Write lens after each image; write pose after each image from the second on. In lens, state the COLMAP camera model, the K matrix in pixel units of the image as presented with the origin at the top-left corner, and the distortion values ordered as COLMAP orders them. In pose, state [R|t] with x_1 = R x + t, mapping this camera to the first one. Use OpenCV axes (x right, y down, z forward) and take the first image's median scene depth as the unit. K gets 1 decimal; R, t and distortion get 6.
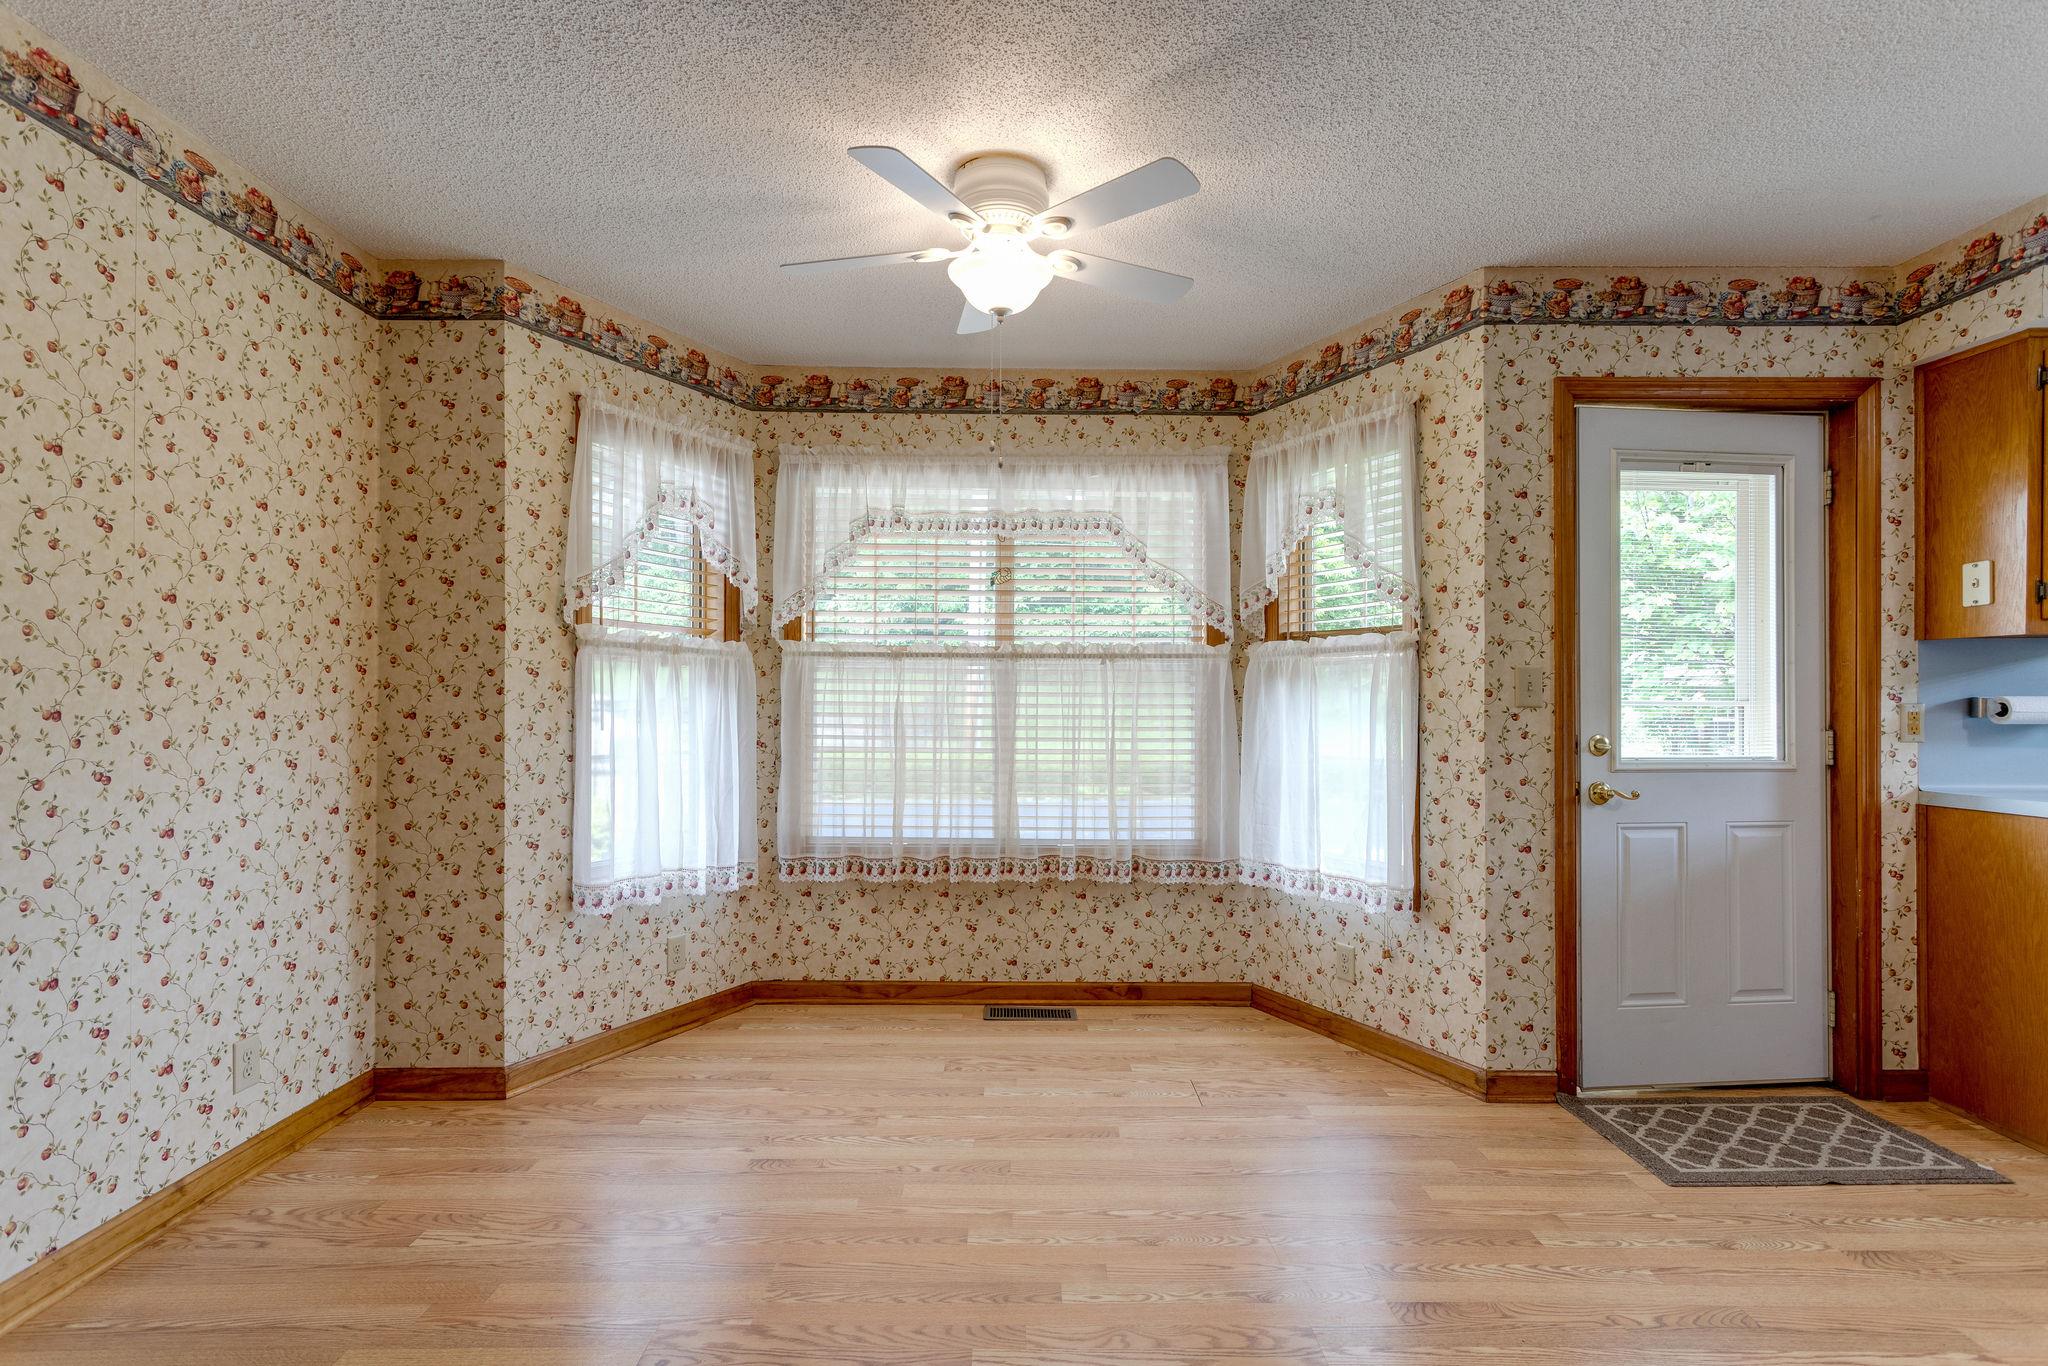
lens RADIAL K [[978.5, 0, 1021.6], [0, 978.5, 689.7], [0, 0, 1]] dist [0.002651, 0.000425]
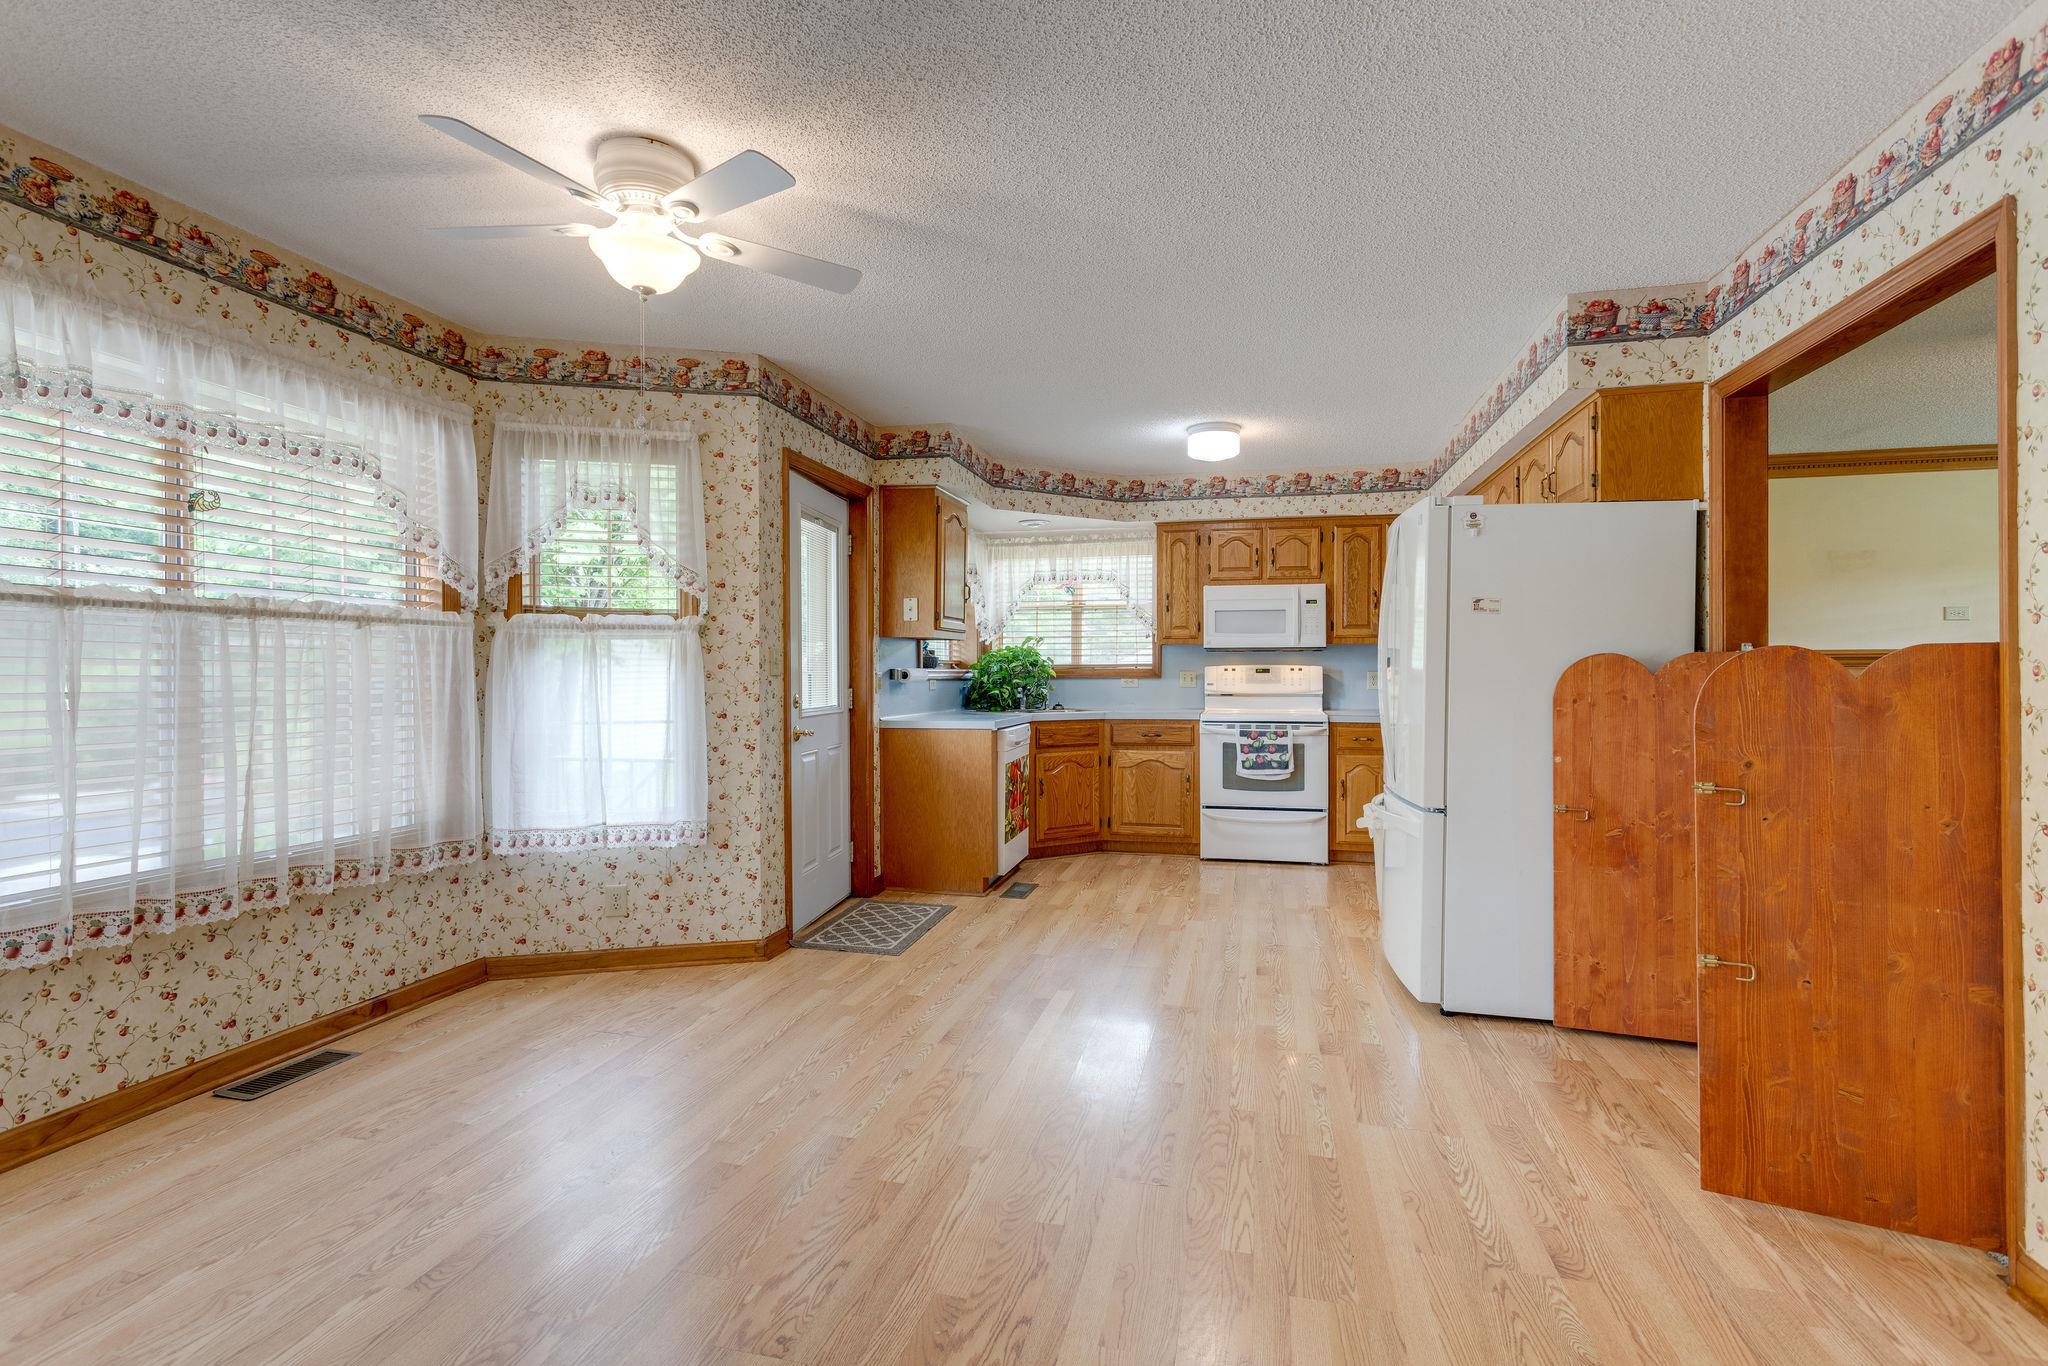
lens RADIAL K [[942.9, 0, 1013.5], [0, 942.9, 670.6], [0, 0, 1]] dist [-0.002864, -0.000653]
pose [[0.260535, -0.001233, 0.965464, -0.697970], [-0.010471, 0.999937, 0.004102, 0.000806], [-0.965408, -0.011178, 0.260506, 0.308904]]
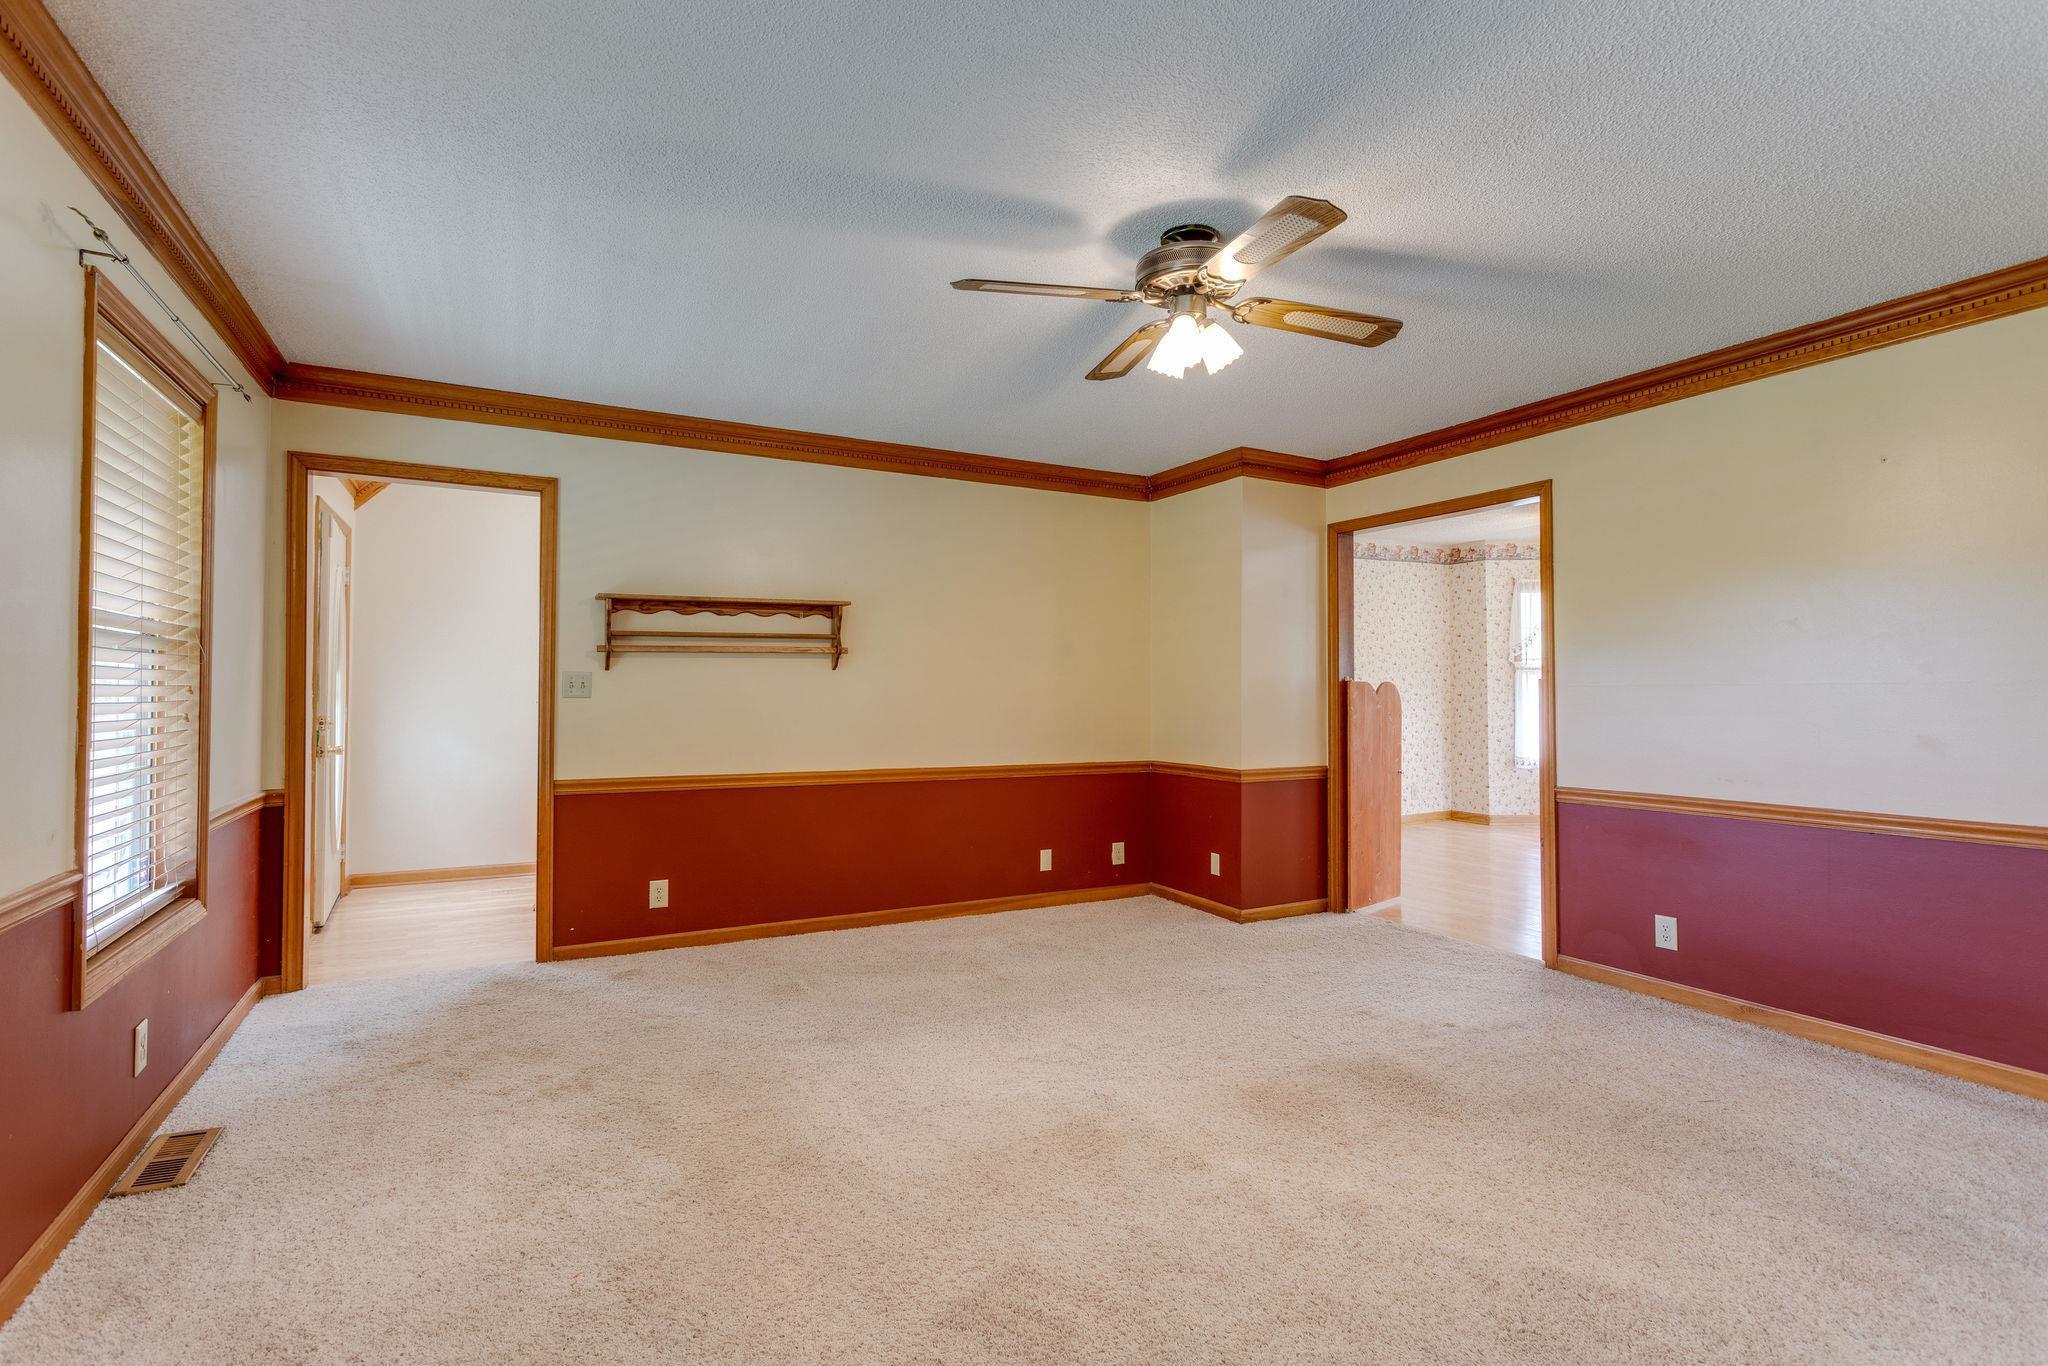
lens RADIAL K [[978.5, 0, 1021.6], [0, 978.5, 689.7], [0, 0, 1]] dist [0.002651, 0.000425]
pose [[0.459296, -0.003542, -0.888276, 1.422108], [0.016934, 0.999845, 0.004769, -0.027031], [0.888122, -0.017233, 0.459285, -1.569116]]
